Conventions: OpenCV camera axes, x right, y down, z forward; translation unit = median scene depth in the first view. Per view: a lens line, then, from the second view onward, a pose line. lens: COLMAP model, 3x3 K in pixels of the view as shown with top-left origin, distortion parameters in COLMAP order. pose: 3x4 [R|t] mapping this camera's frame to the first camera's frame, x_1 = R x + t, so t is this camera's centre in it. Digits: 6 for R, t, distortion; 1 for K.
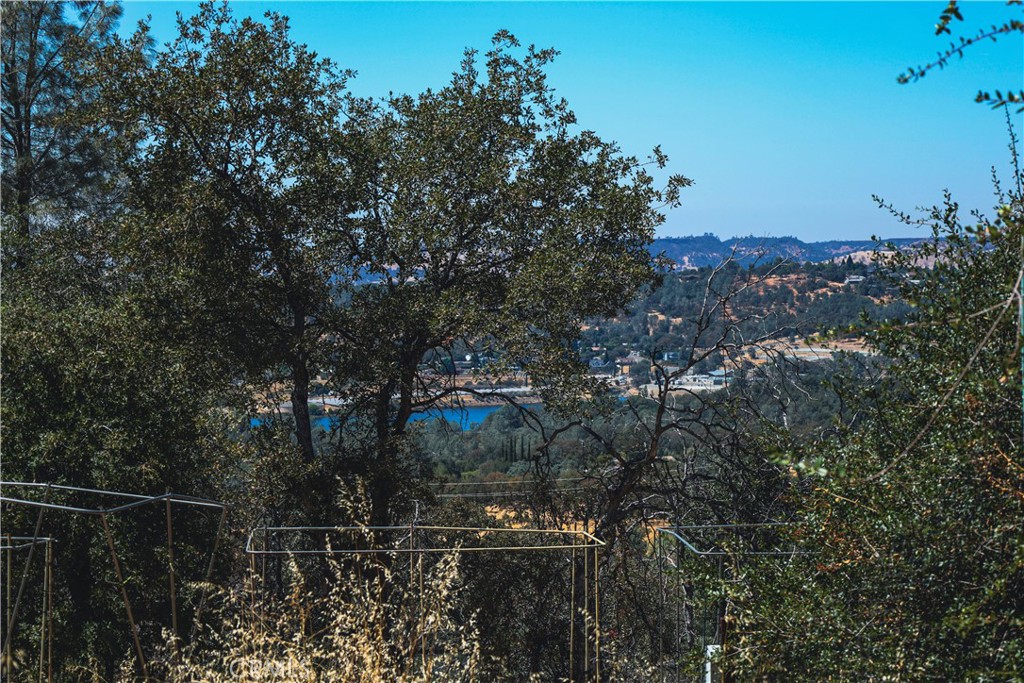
lens RADIAL K [[2891.6, 0, 512.0], [0, 2891.6, 341.7], [0, 0, 1]] dist [-0.111385, 0.000000]
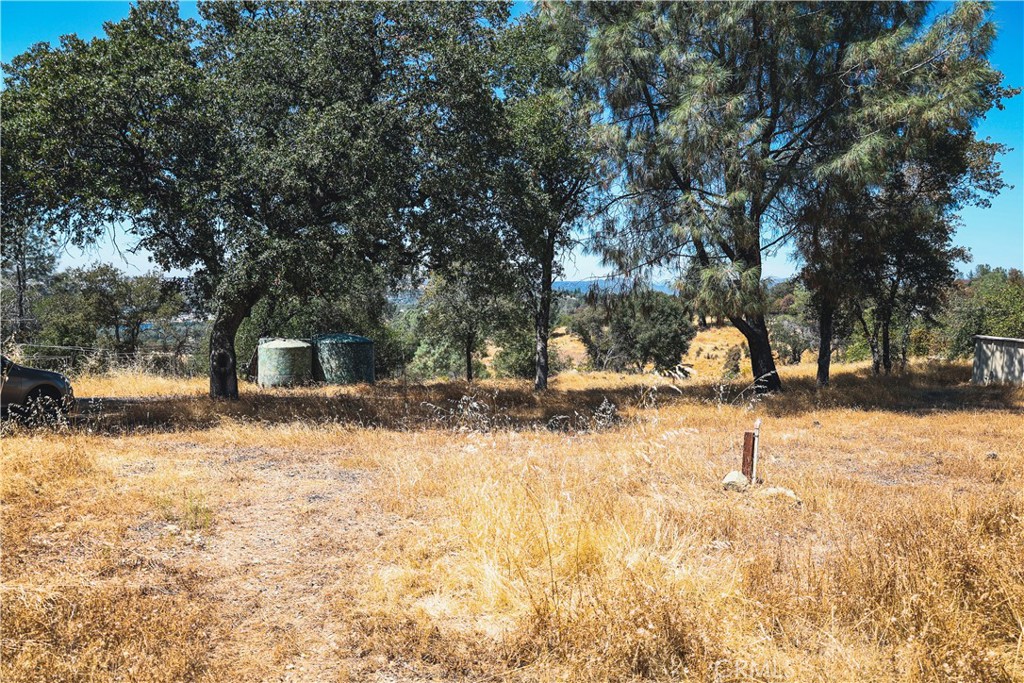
lens RADIAL K [[707.0, 0, 510.6], [0, 707.0, 340.9], [0, 0, 1]] dist [-0.007337, 0.013249]
pose [[0.894335, -0.013857, 0.447184, -0.000418], [-0.007132, 0.998952, 0.045218, -0.006564], [-0.447342, -0.043629, 0.893298, -0.133232]]
